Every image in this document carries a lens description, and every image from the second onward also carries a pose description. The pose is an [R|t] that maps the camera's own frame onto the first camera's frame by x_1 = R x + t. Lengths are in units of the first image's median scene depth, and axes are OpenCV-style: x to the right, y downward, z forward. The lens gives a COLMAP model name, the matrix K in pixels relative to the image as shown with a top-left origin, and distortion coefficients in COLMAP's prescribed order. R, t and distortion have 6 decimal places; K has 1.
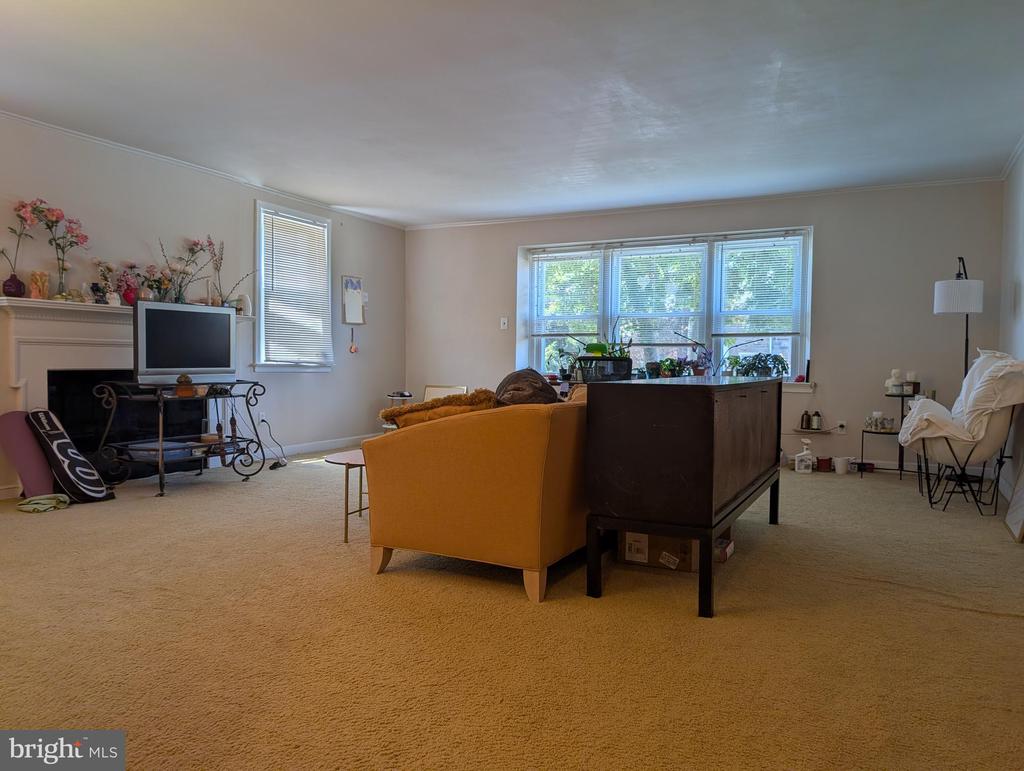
lens RADIAL K [[728.3, 0, 511.7], [0, 728.3, 385.6], [0, 0, 1]] dist [-0.002830, 0.000497]
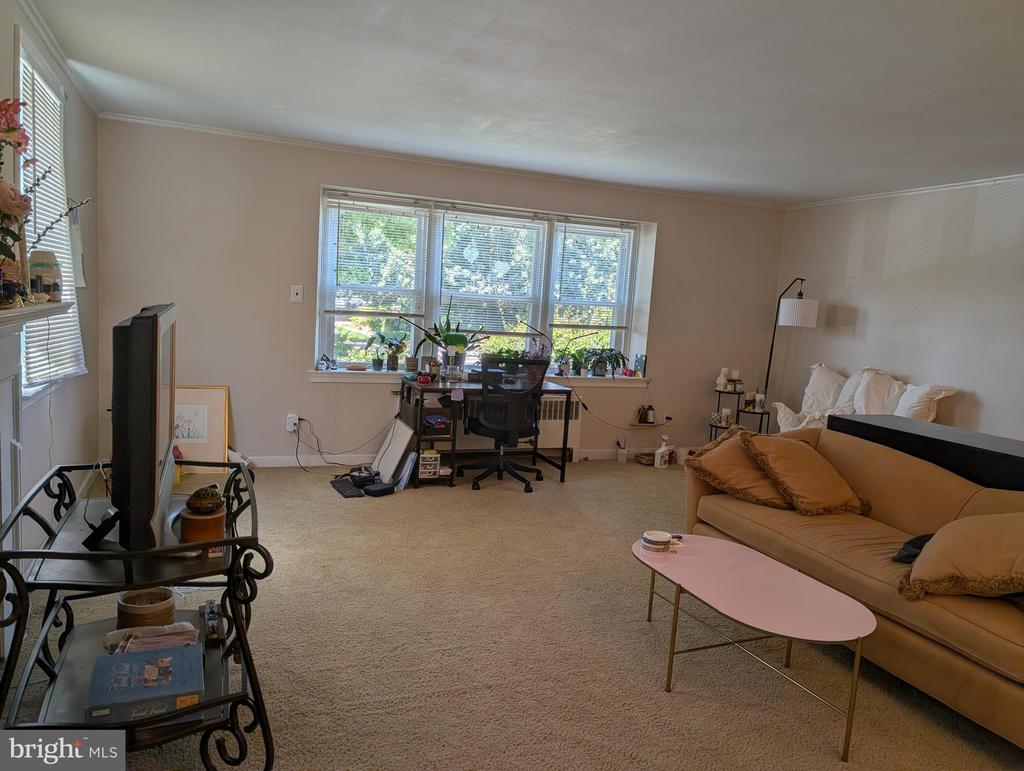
lens RADIAL K [[728.3, 0, 512.3], [0, 728.3, 387.9], [0, 0, 1]] dist [-0.002830, 0.000497]
pose [[0.657046, -0.050866, 0.752132, -0.453121], [-0.026049, 0.995593, 0.090087, -0.071927], [-0.753400, -0.078783, 0.652825, 0.434252]]
